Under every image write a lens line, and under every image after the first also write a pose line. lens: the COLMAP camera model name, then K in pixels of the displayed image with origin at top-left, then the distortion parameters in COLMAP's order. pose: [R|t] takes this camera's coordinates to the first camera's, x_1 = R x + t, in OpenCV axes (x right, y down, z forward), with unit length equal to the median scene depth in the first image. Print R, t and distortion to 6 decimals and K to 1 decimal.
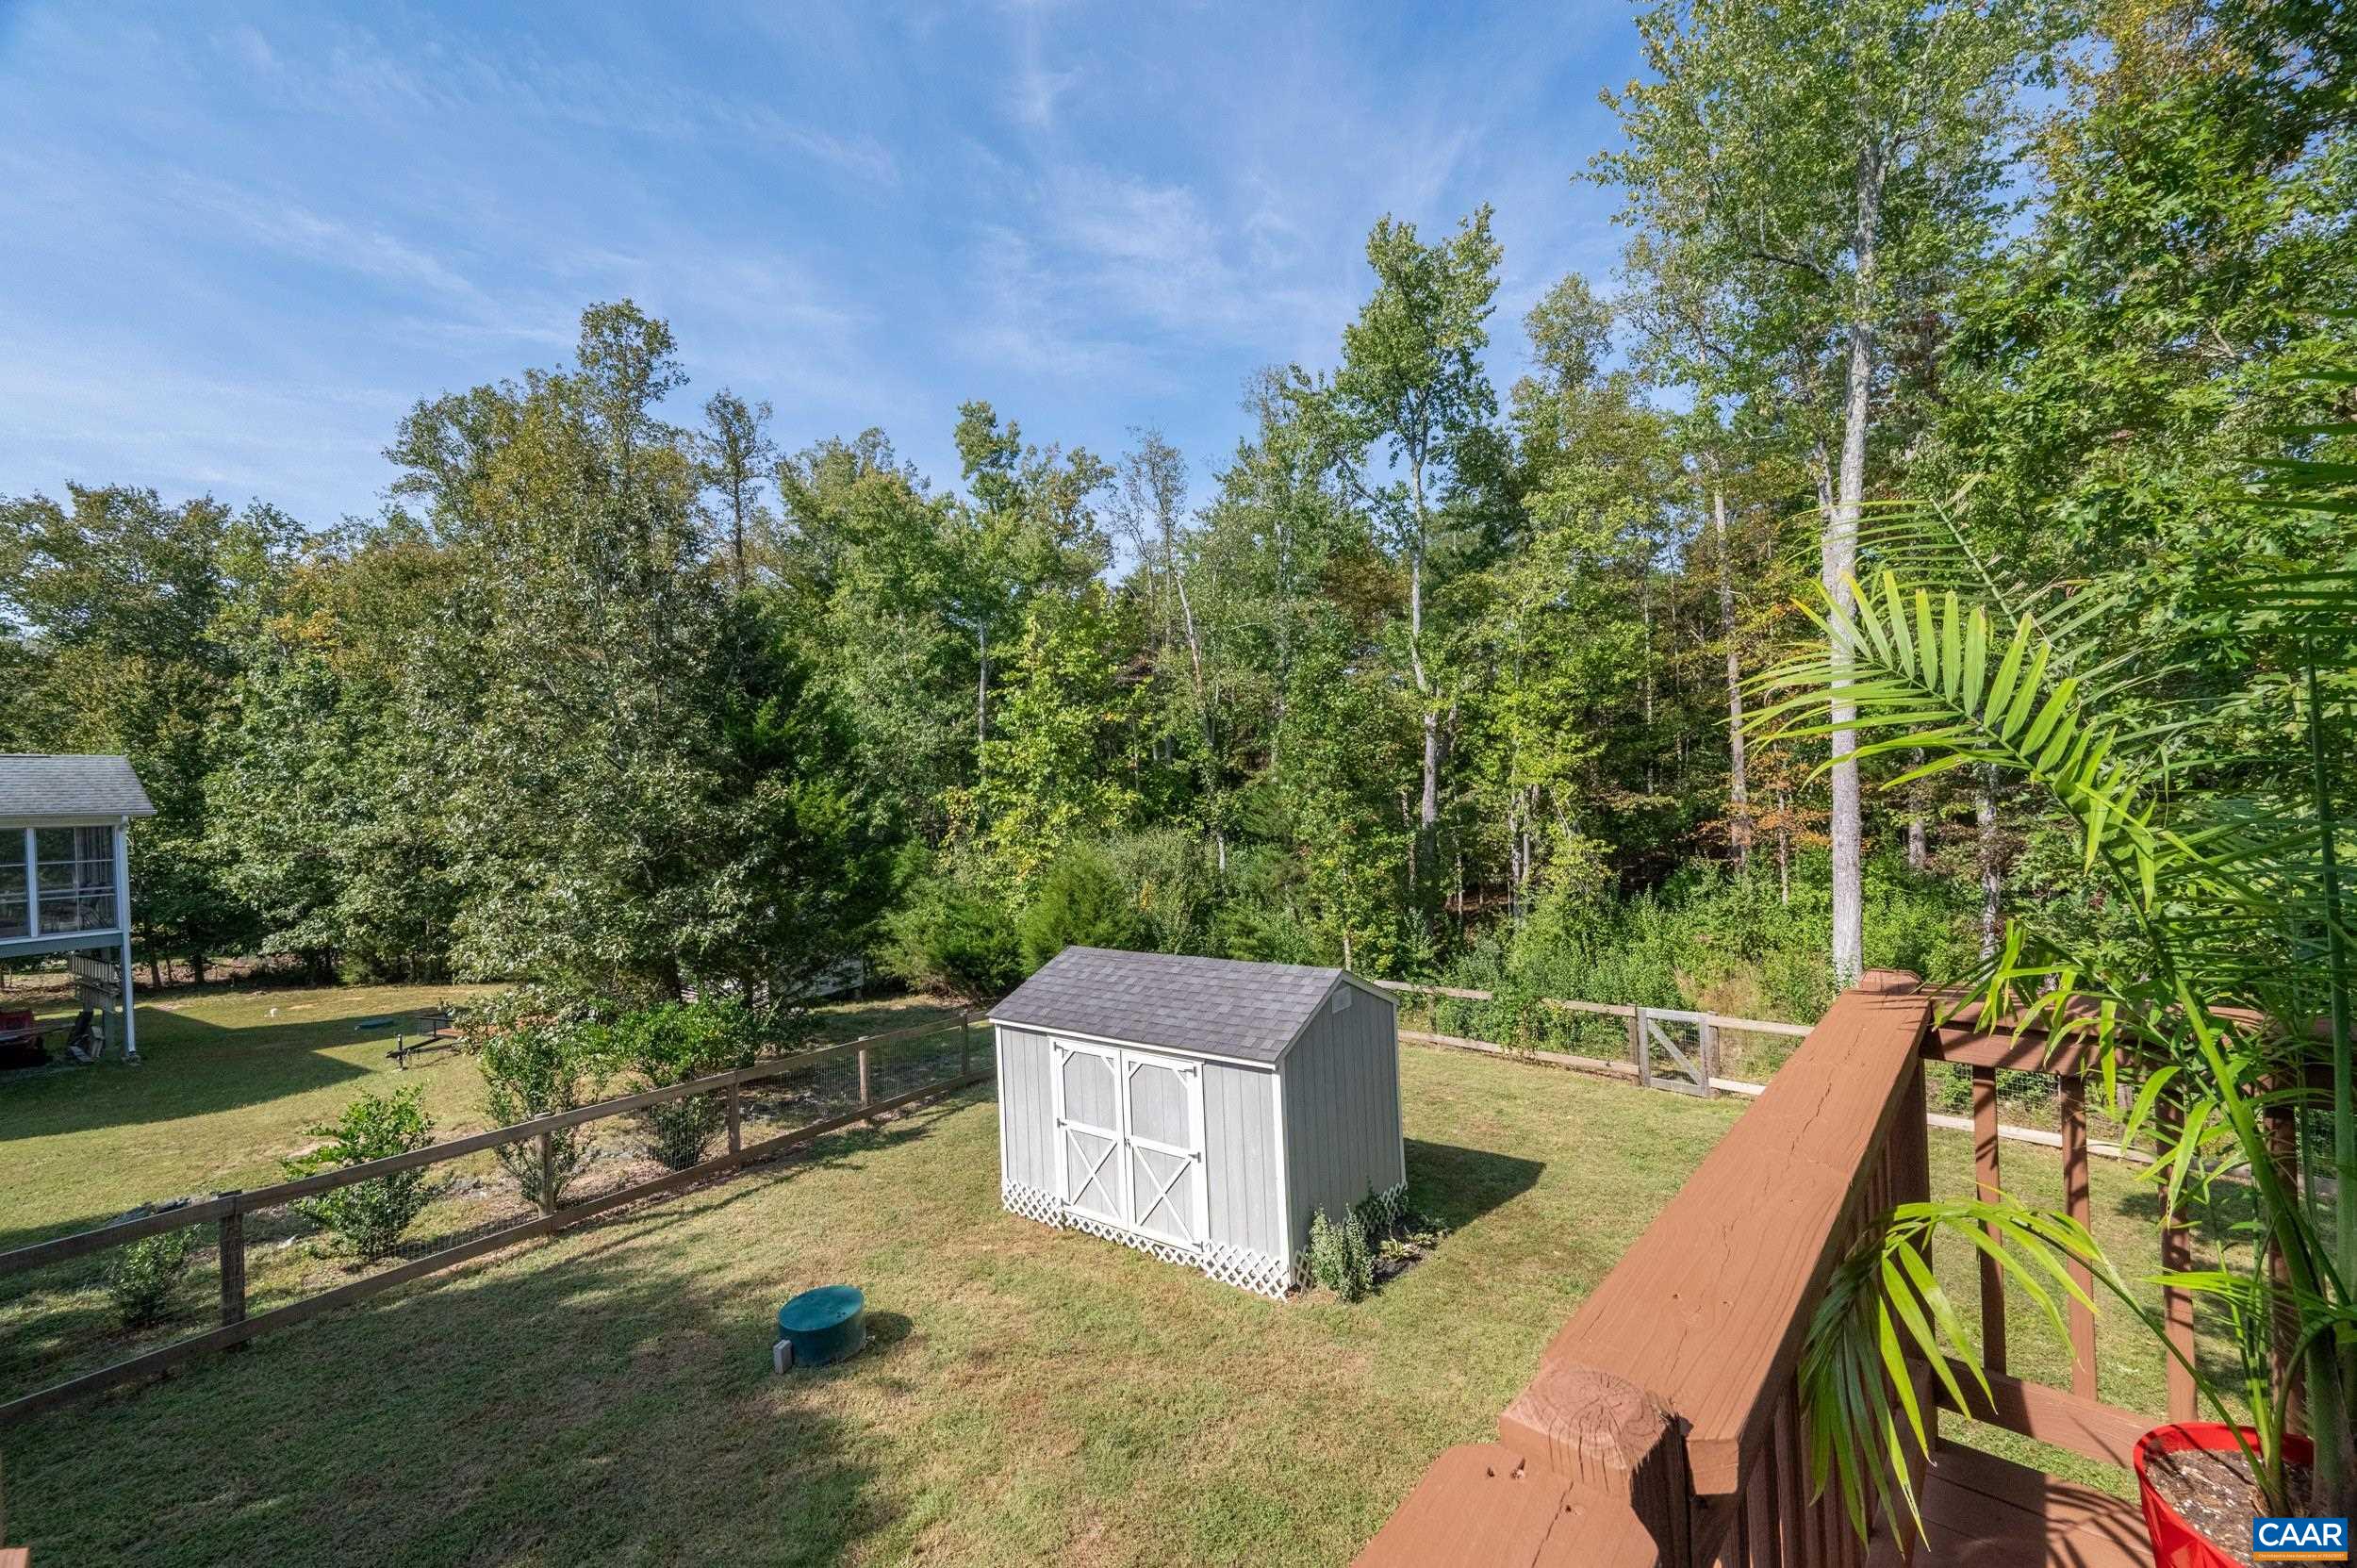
lens RADIAL K [[934.6, 0, 1170.4], [0, 934.6, 795.3], [0, 0, 1]] dist [-0.001847, 0.000376]
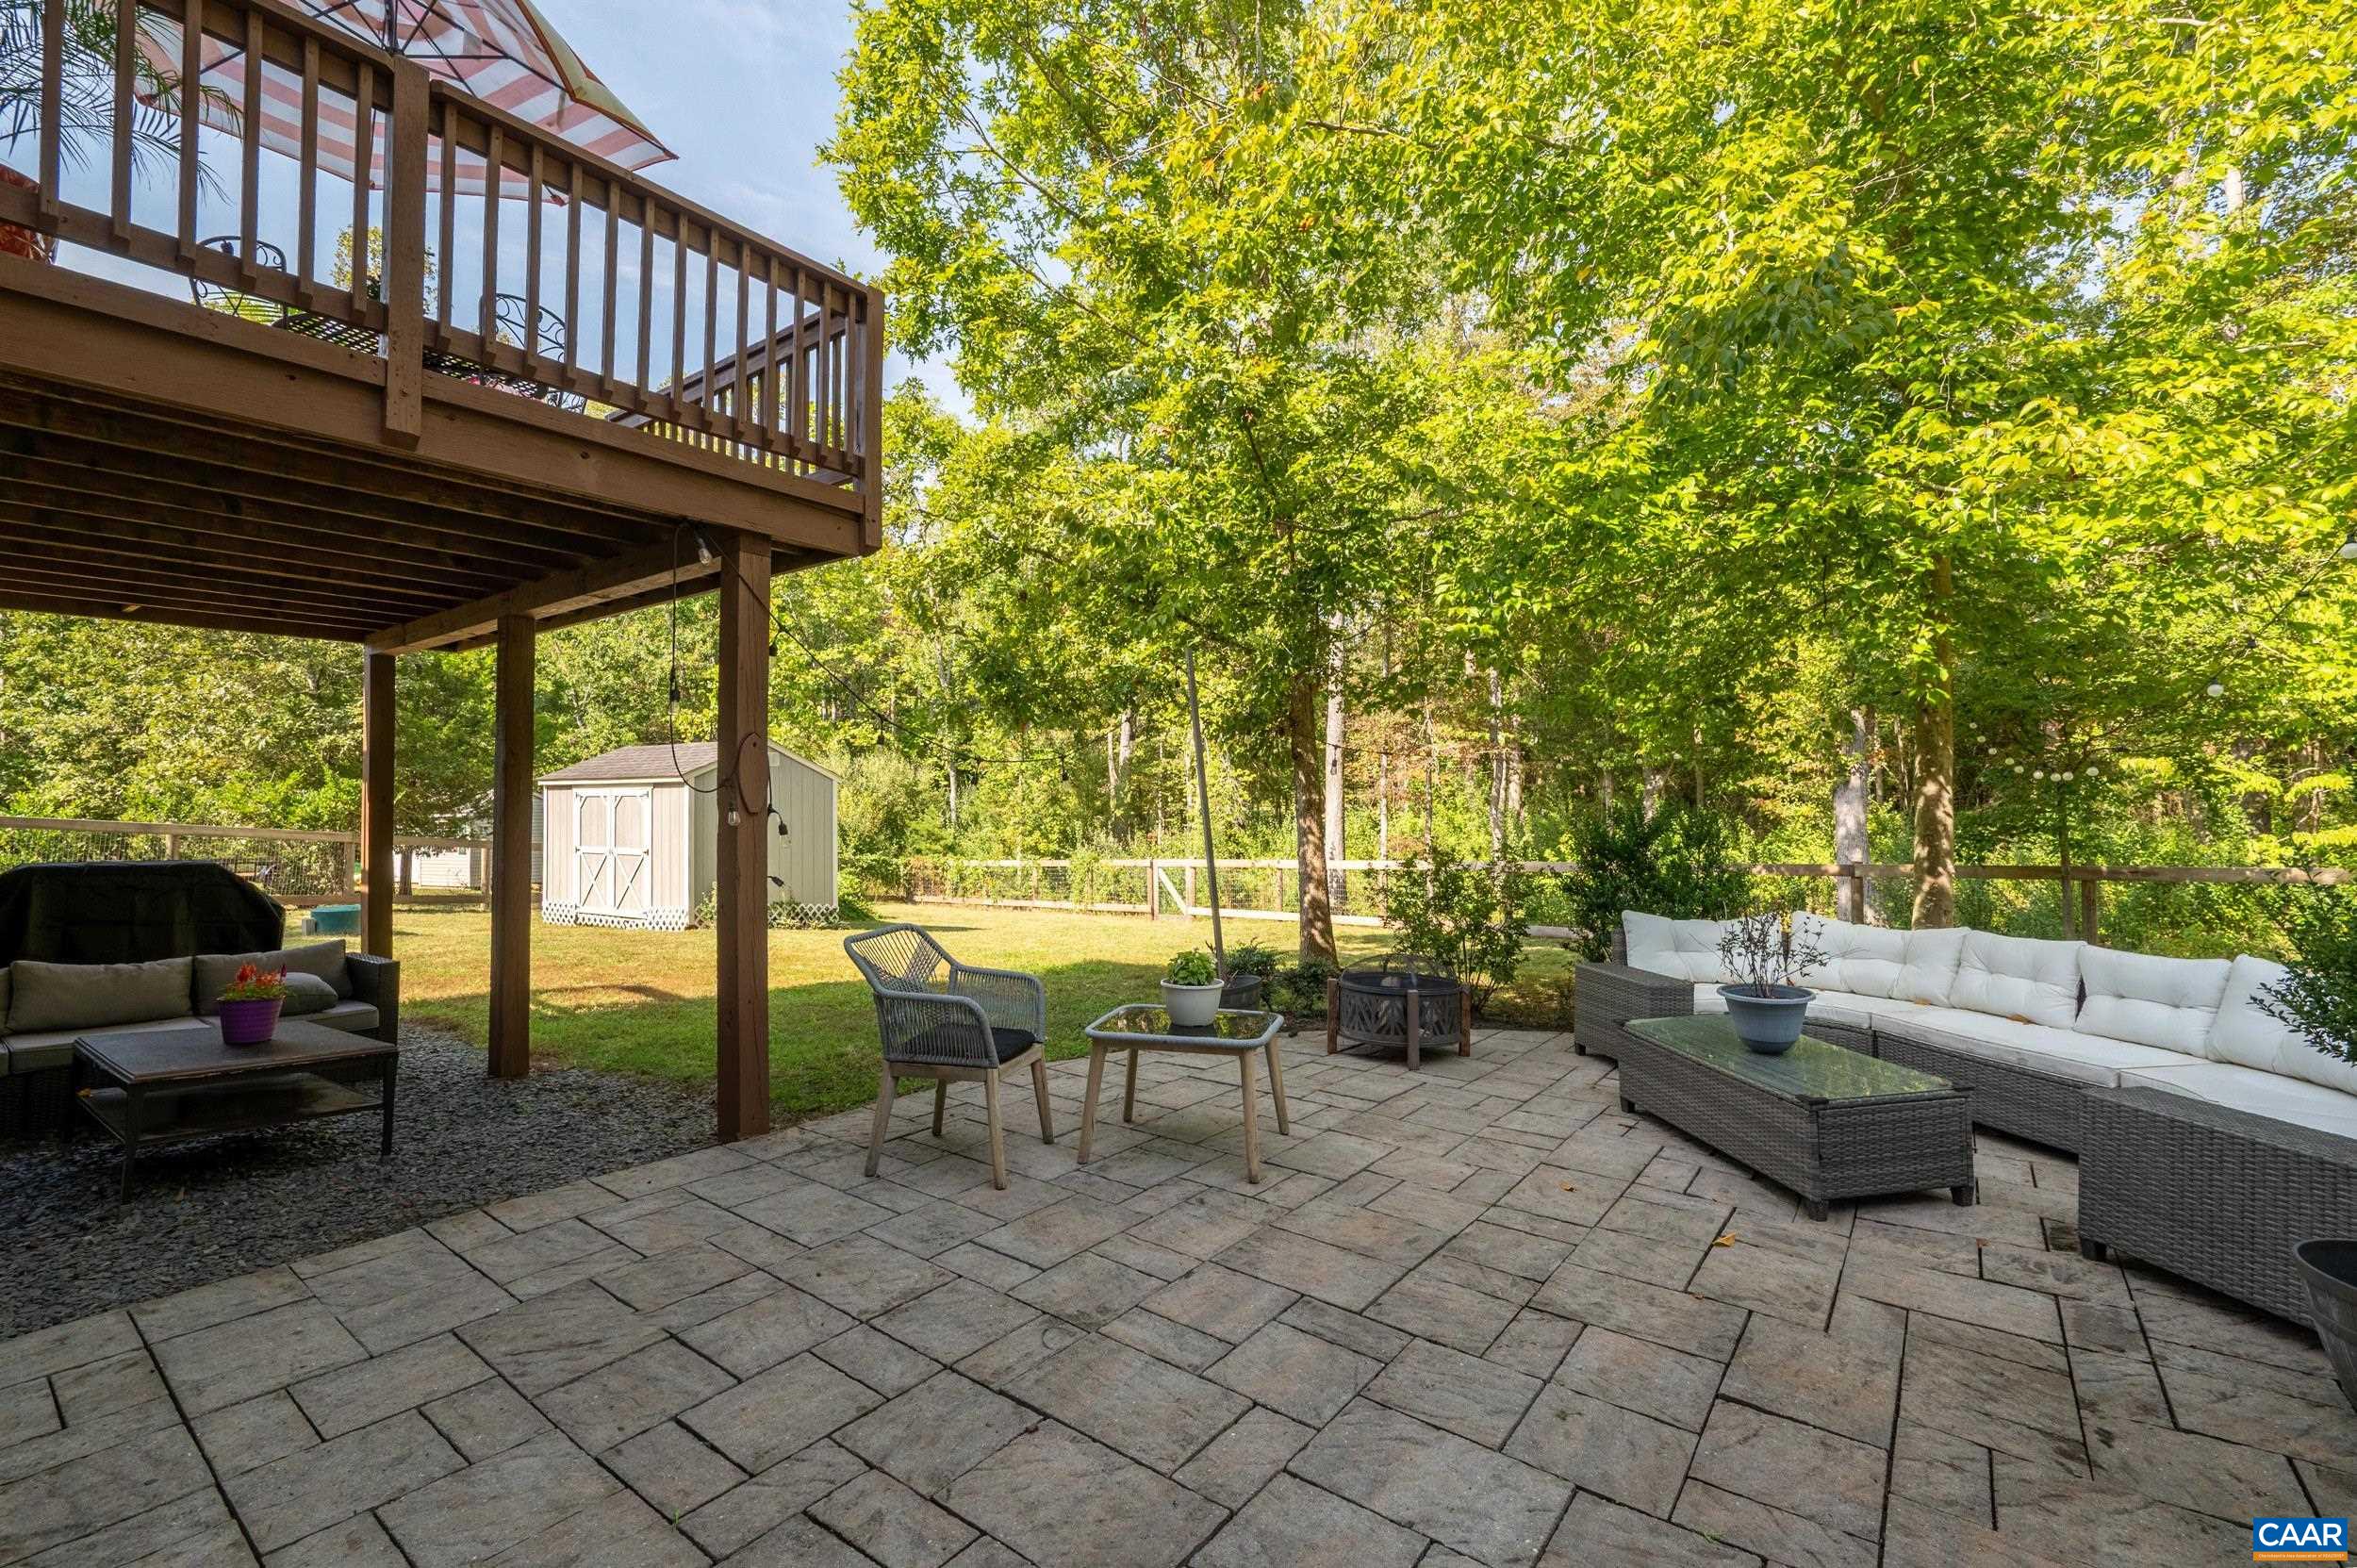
lens RADIAL K [[1029.5, 0, 1181.0], [0, 1029.5, 795.6], [0, 0, 1]] dist [-0.003076, 0.000064]
pose [[0.994085, 0.042591, 0.099907, 0.214835], [-0.041121, 0.999014, -0.016736, 0.088634], [-0.100521, 0.012529, 0.994856, -0.214892]]
